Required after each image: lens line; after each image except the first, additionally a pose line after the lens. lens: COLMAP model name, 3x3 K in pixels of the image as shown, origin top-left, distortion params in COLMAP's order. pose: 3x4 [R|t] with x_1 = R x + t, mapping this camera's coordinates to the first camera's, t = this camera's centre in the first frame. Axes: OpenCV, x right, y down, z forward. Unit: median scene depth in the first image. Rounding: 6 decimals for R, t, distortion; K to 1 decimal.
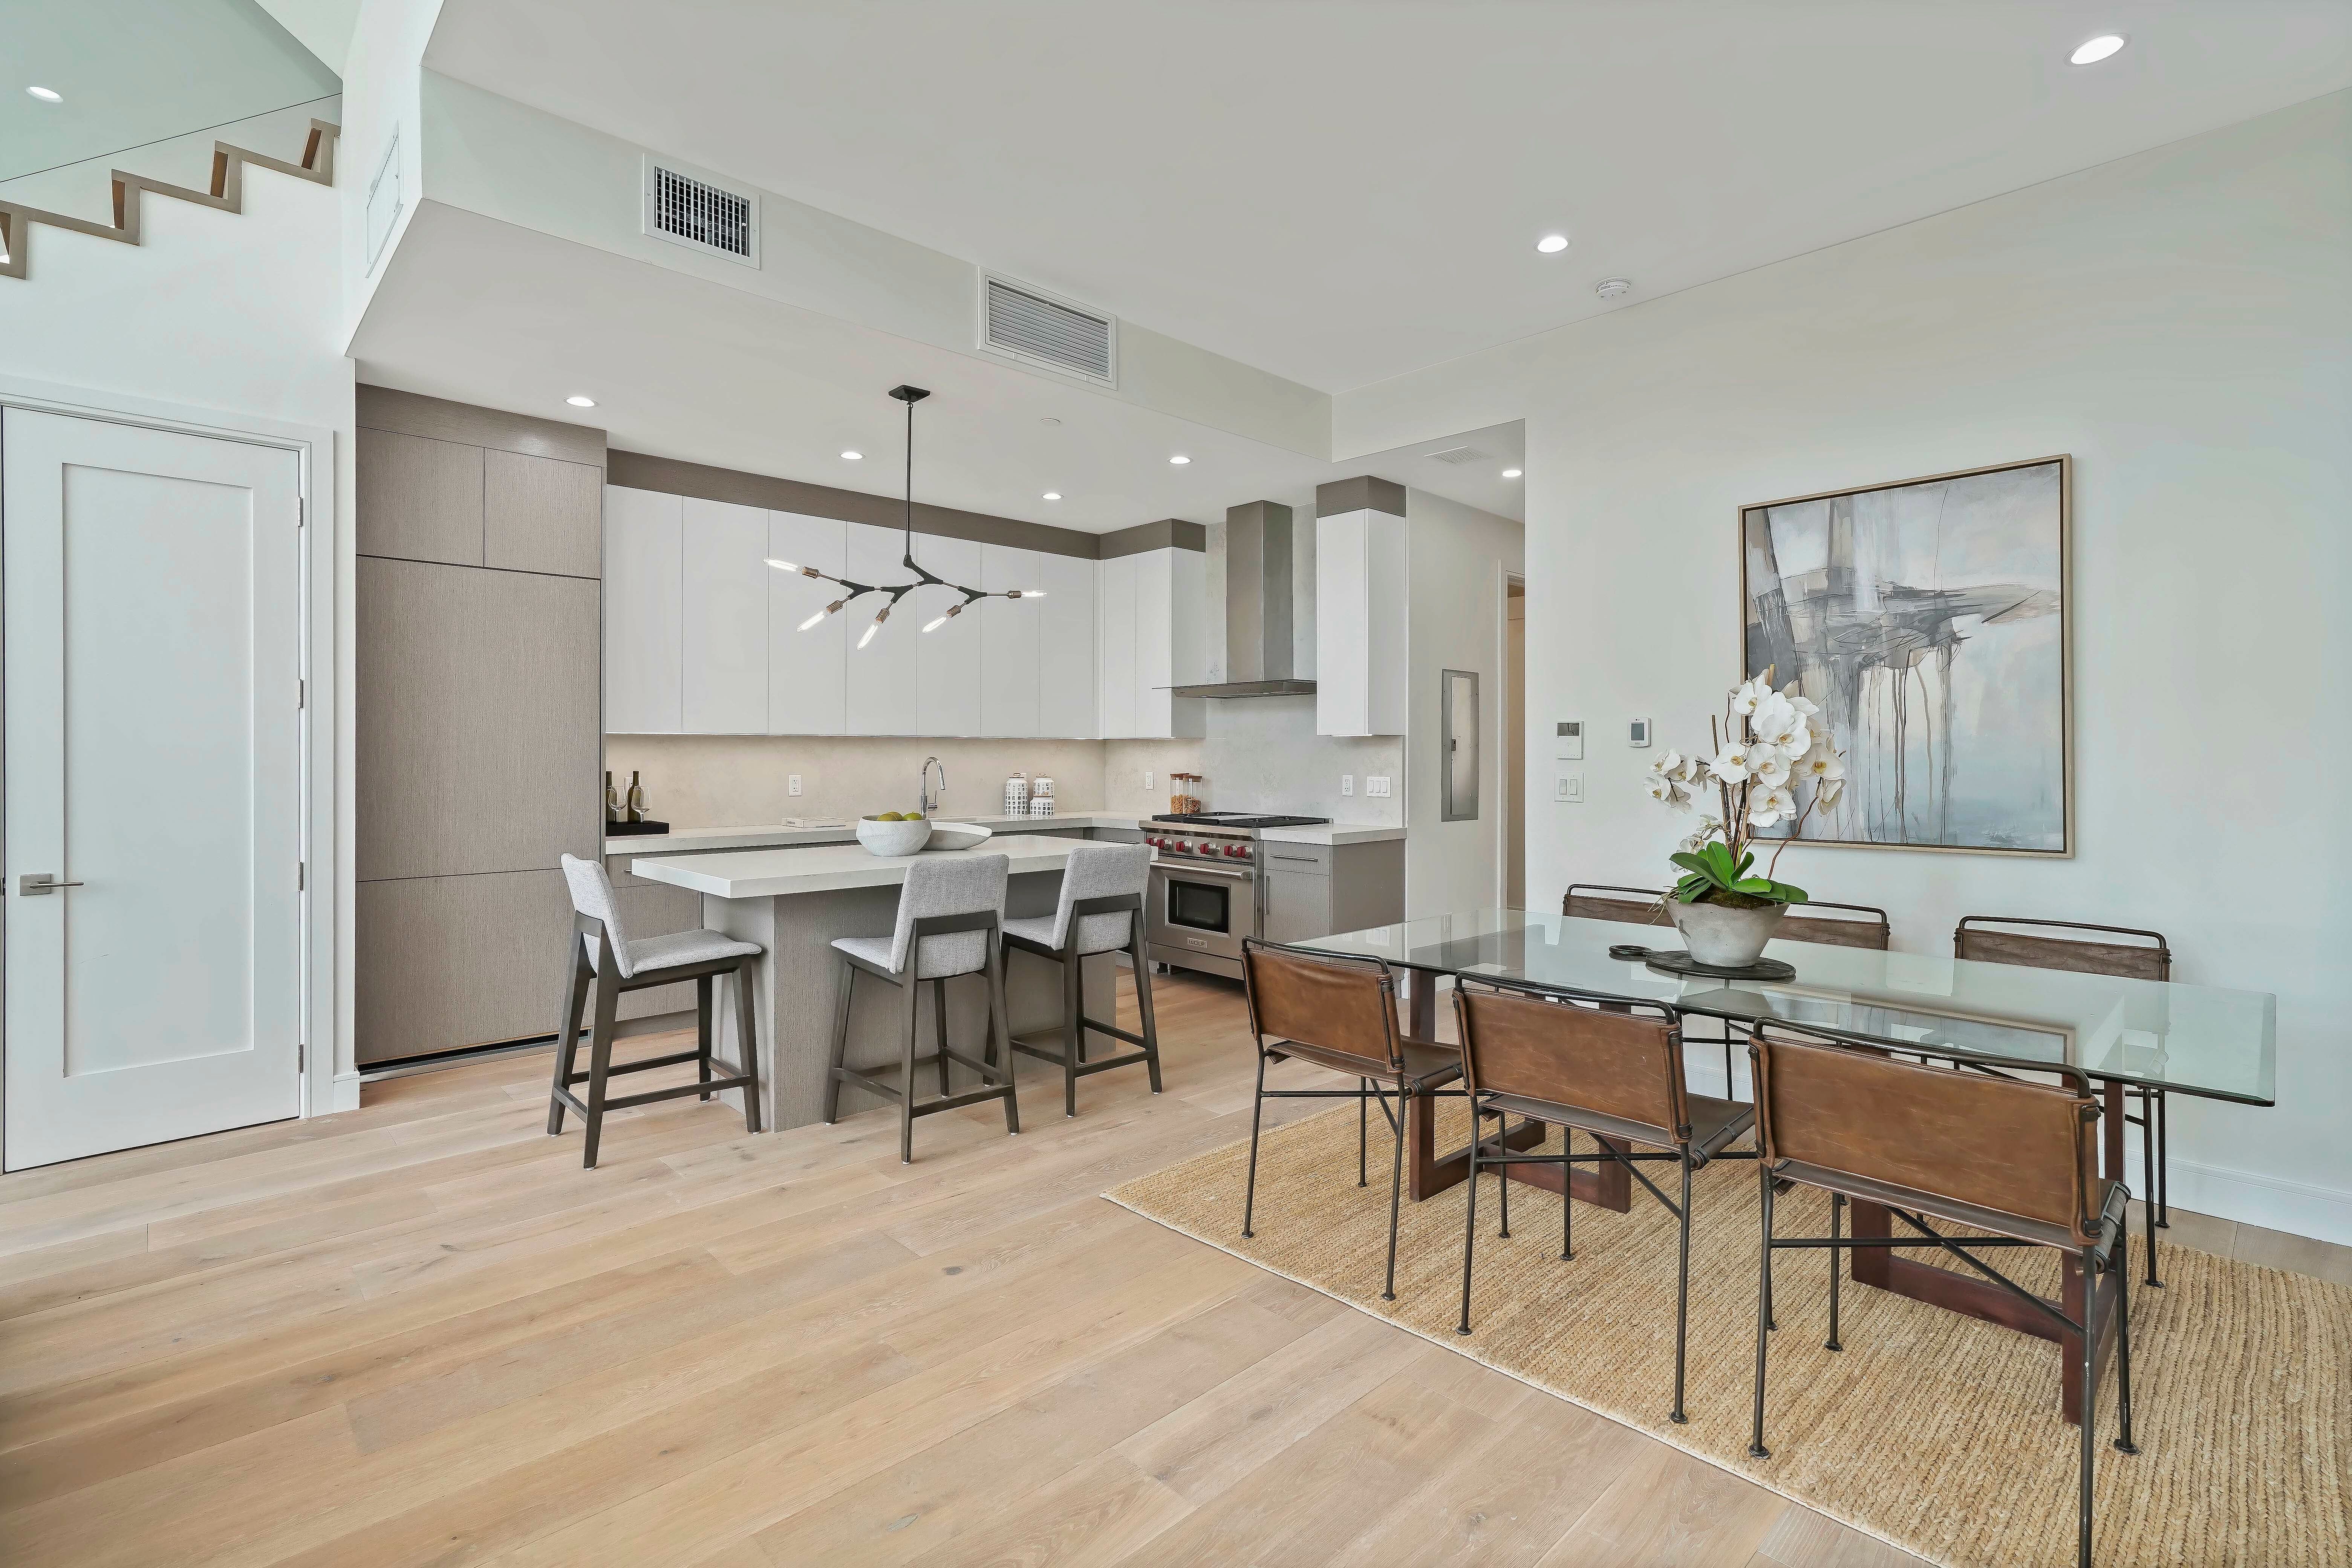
lens RADIAL K [[1094.4, 0, 1184.6], [0, 1094.4, 757.3], [0, 0, 1]] dist [-0.015192, 0.014464]
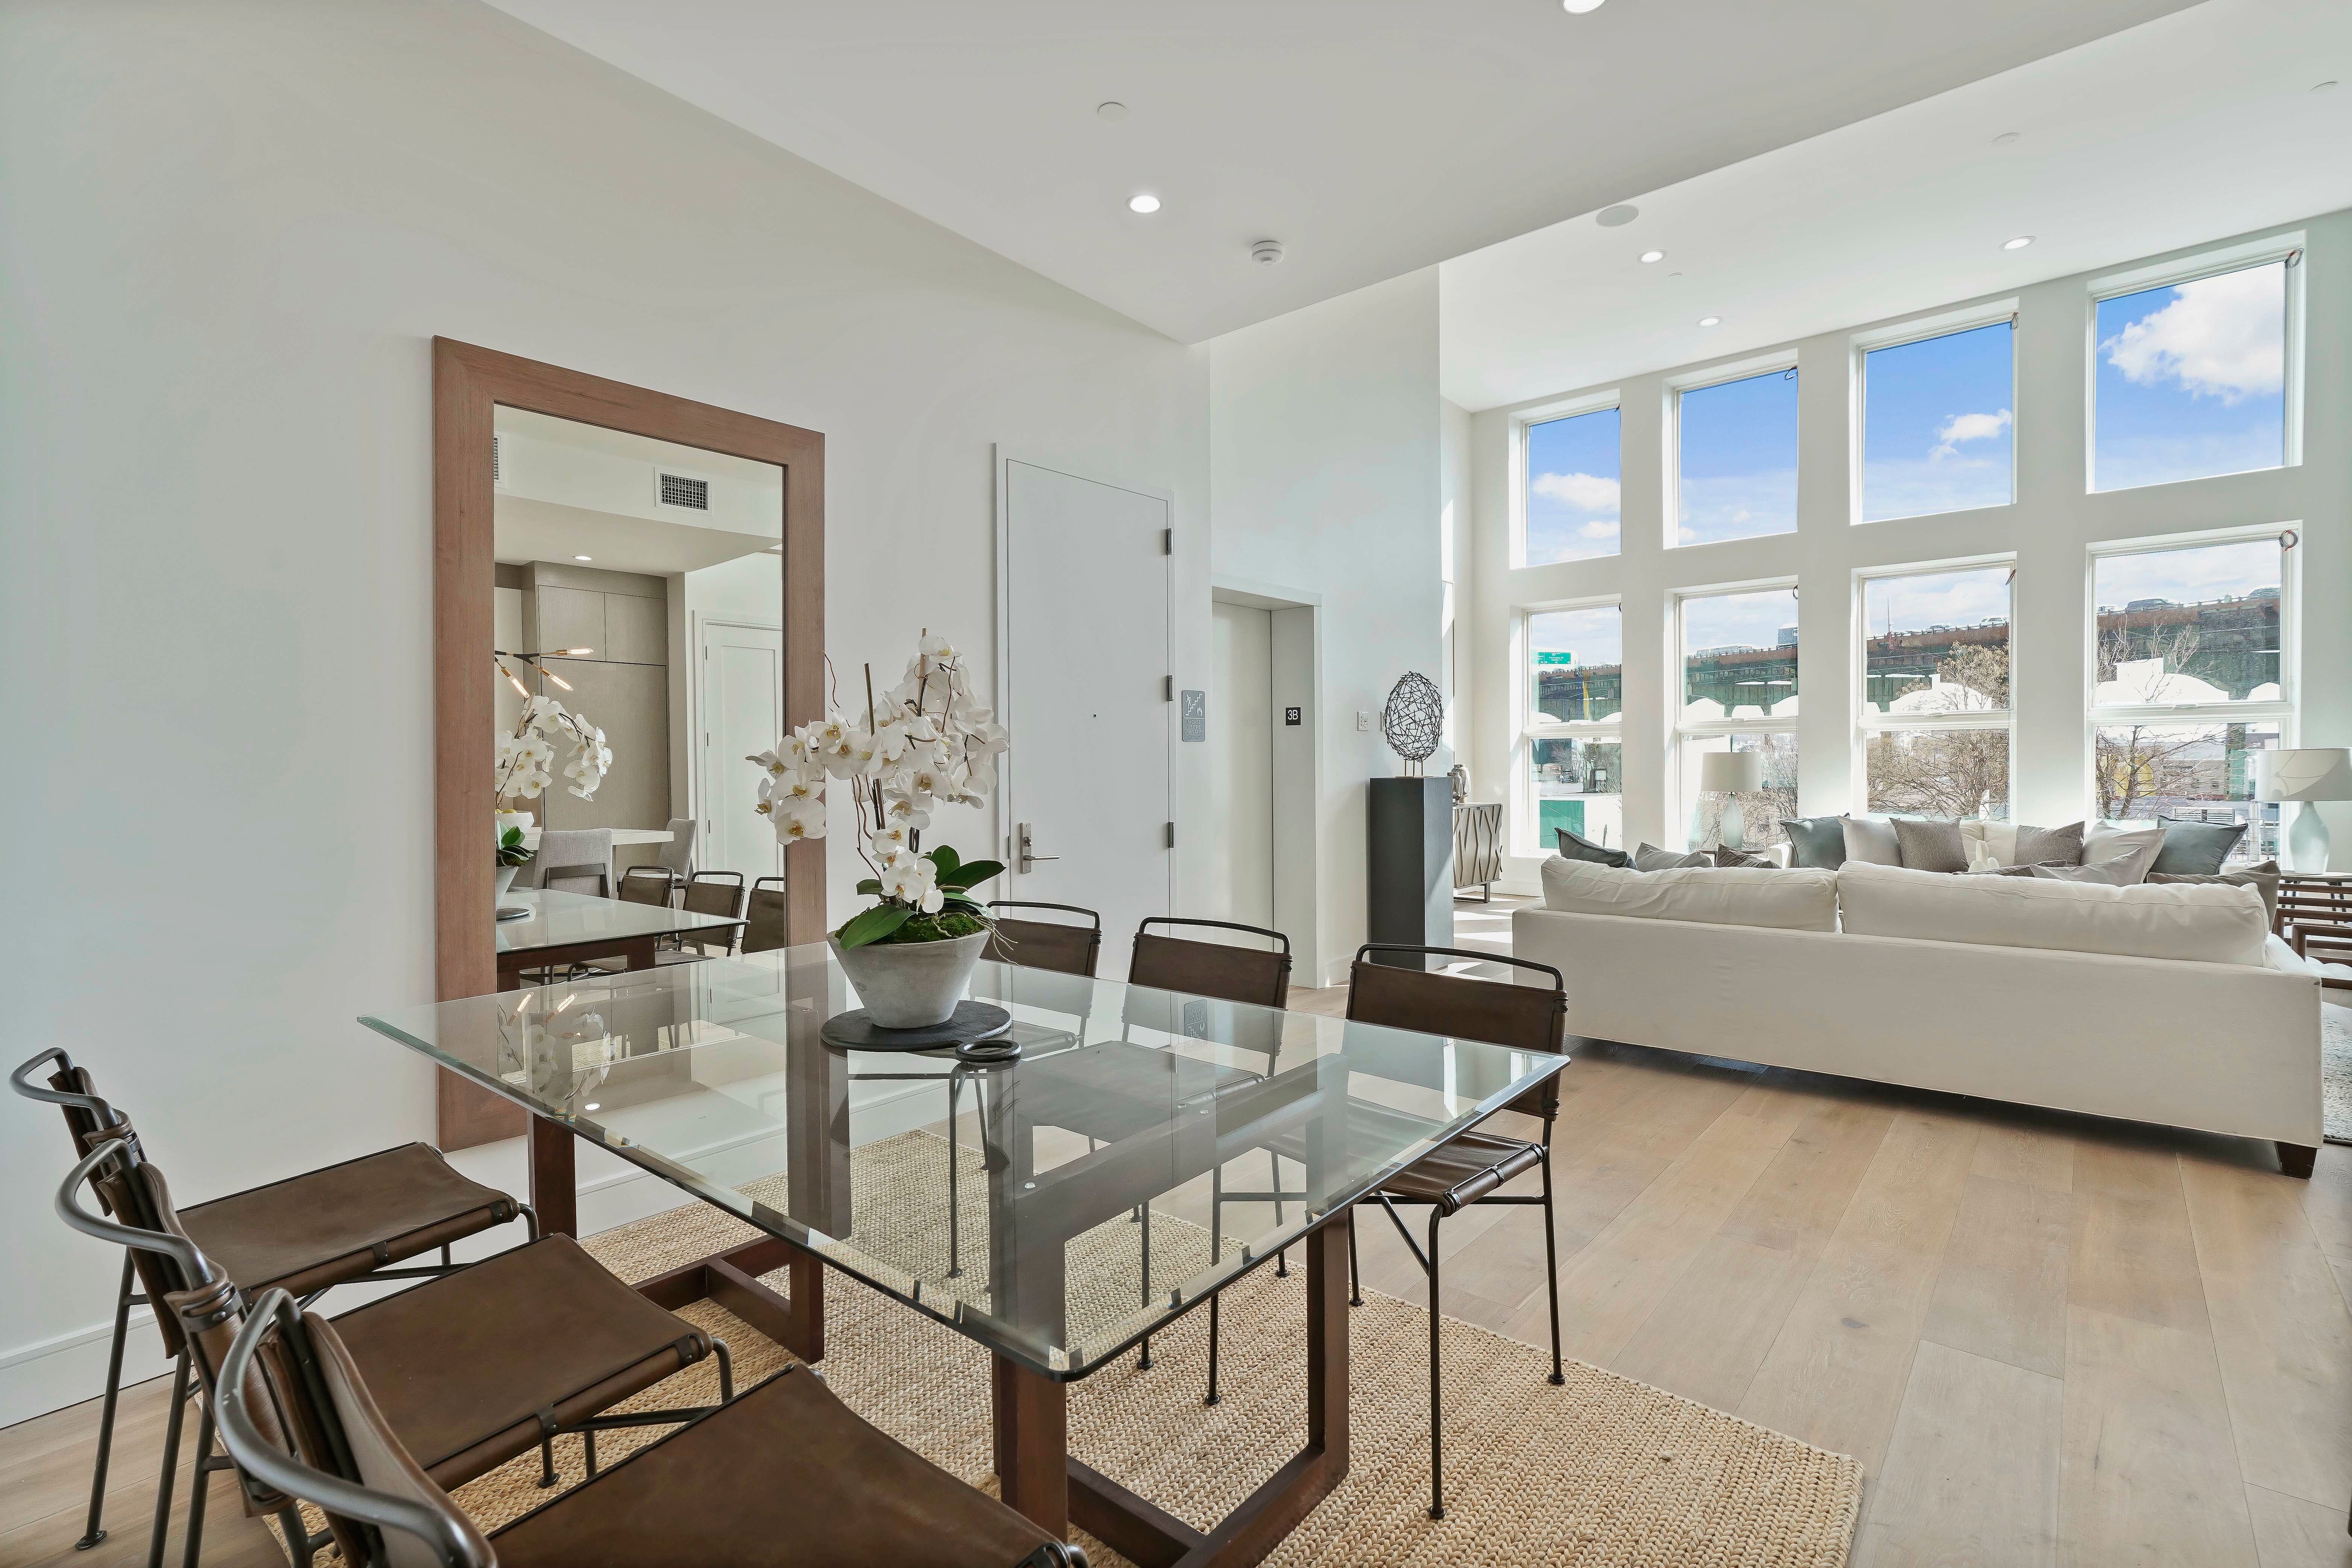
lens RADIAL K [[1084.0, 0, 1197.4], [0, 1084.0, 773.9], [0, 0, 1]] dist [-0.018540, 0.013278]
pose [[-0.993195, 0.008763, -0.116137, 0.303077], [0.007114, 0.999868, 0.014609, 0.015563], [0.116250, 0.013684, -0.993126, 1.358433]]
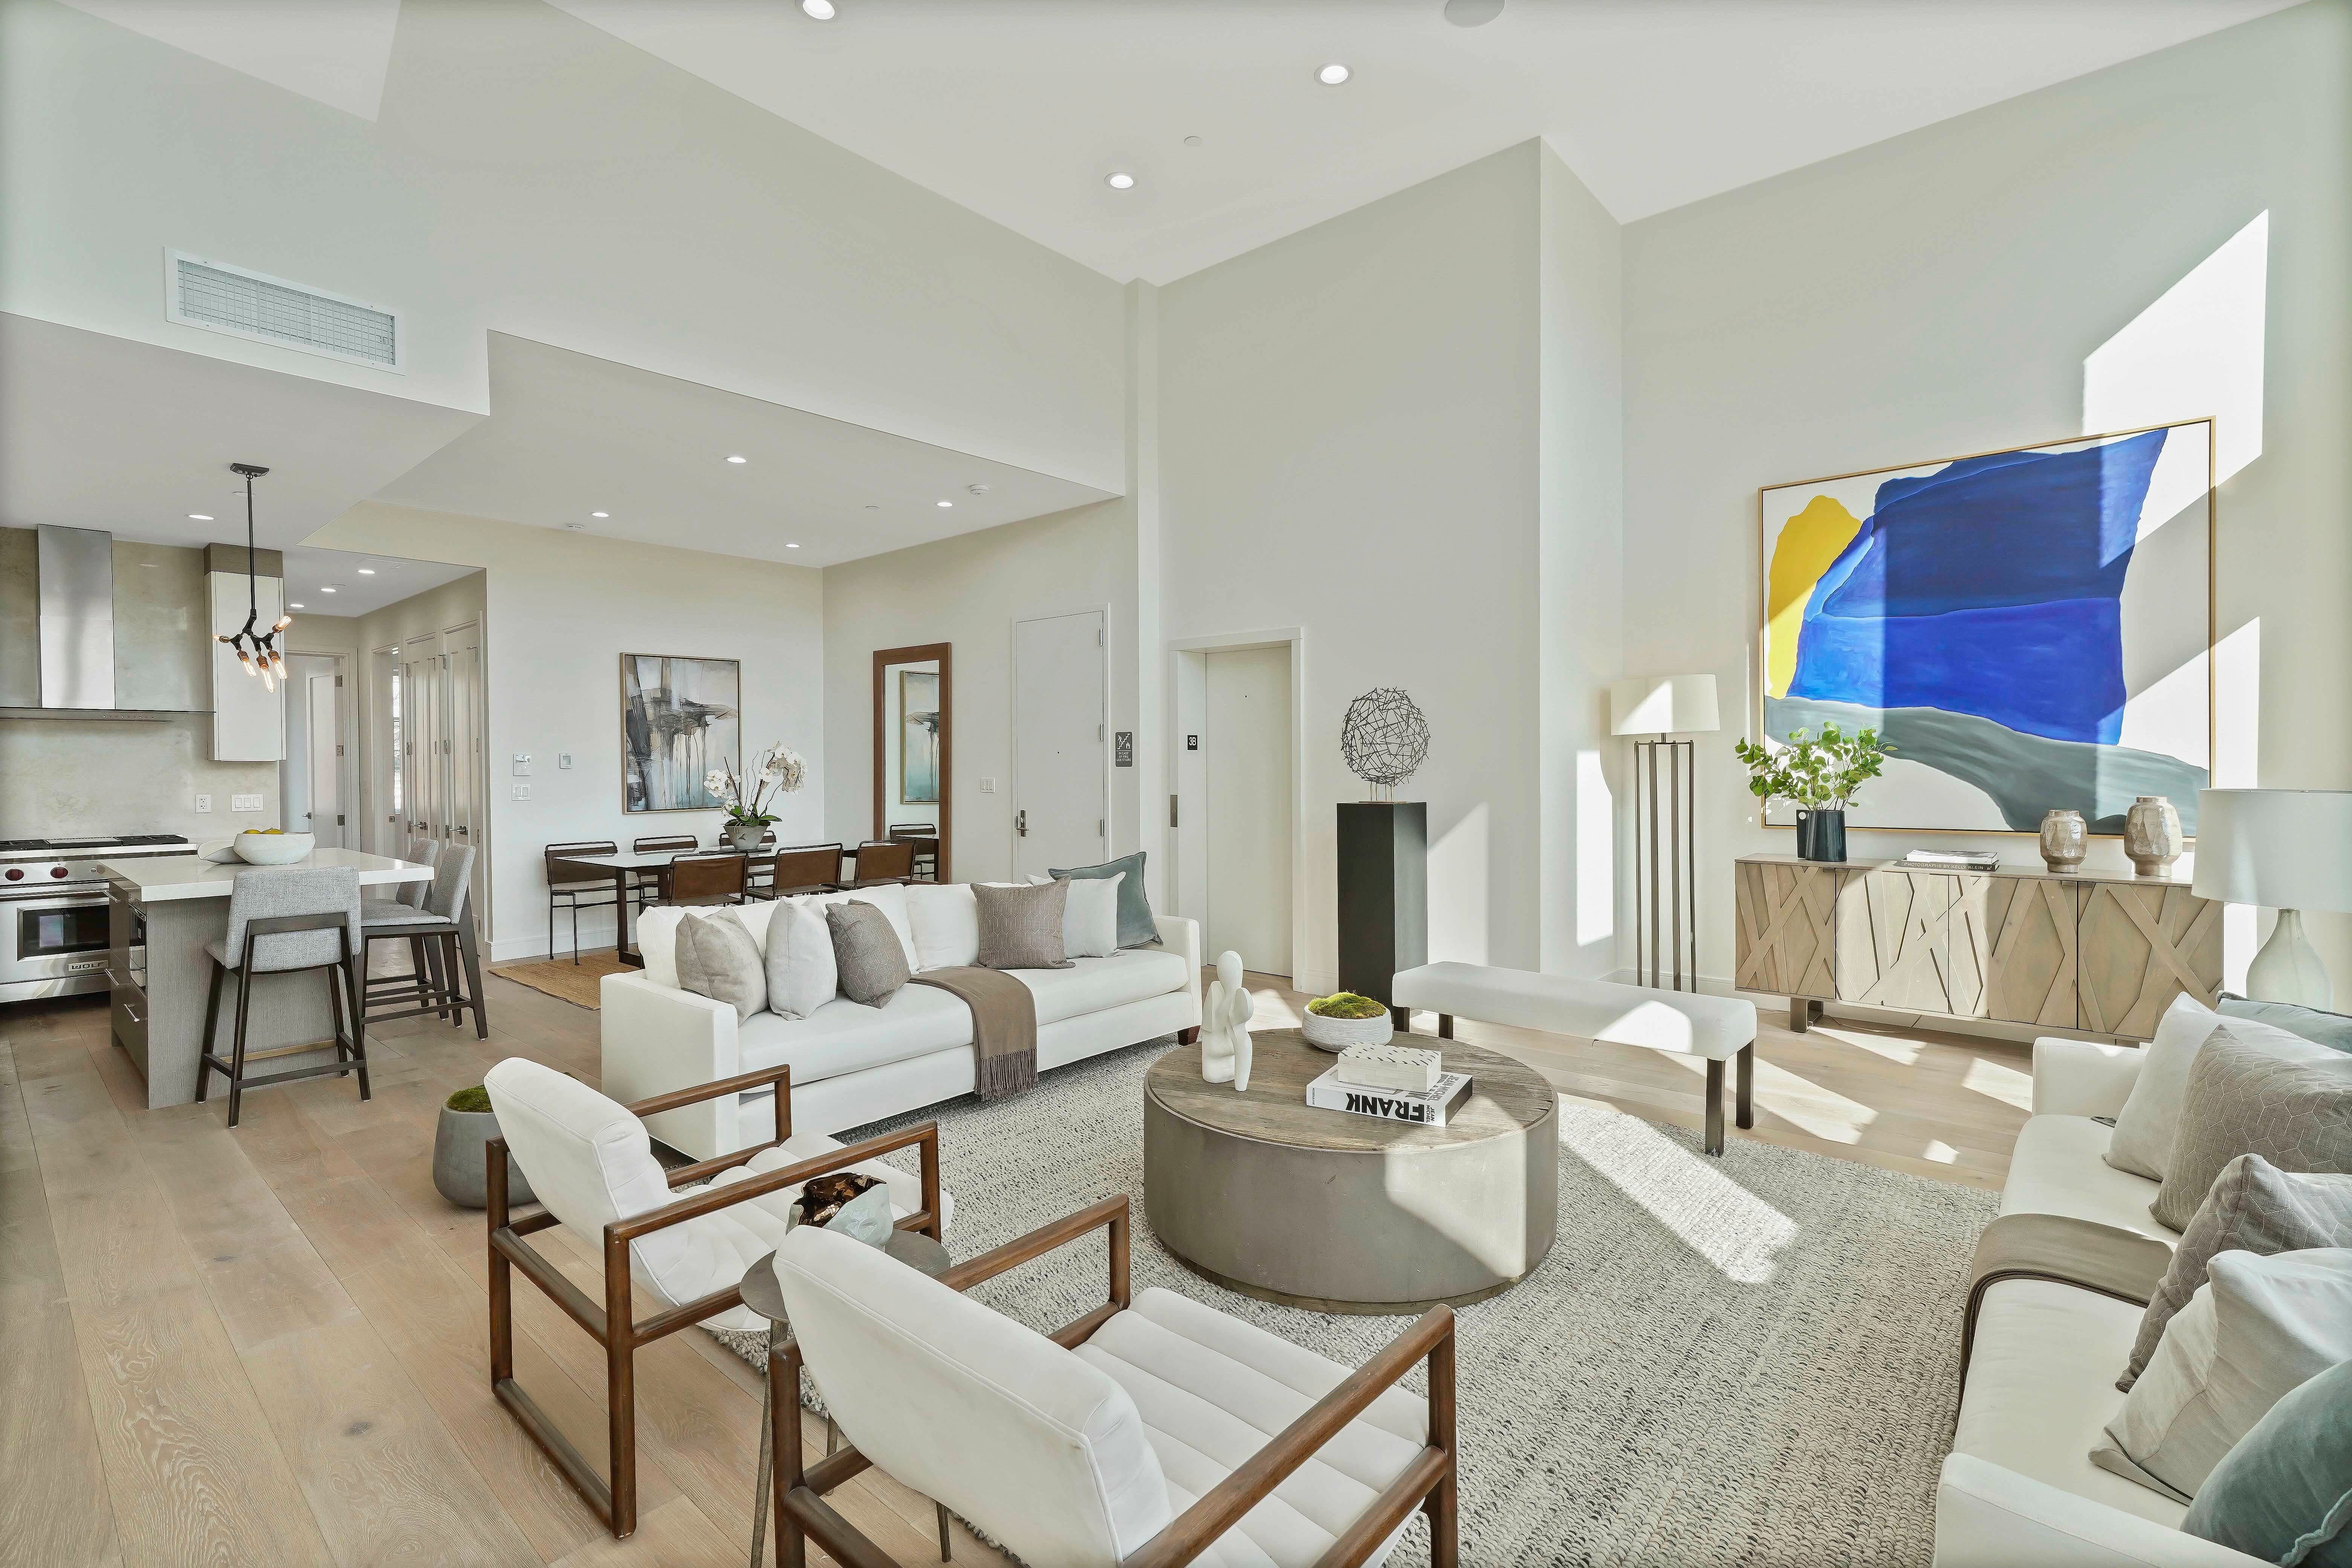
lens RADIAL K [[1065.1, 0, 1189.8], [0, 1065.1, 774.2], [0, 0, 1]] dist [-0.016026, 0.012167]
pose [[-0.099217, -0.013206, 0.994978, -1.713773], [0.009908, 0.999849, 0.014258, -0.016963], [-0.995016, 0.011273, -0.099071, 0.131623]]
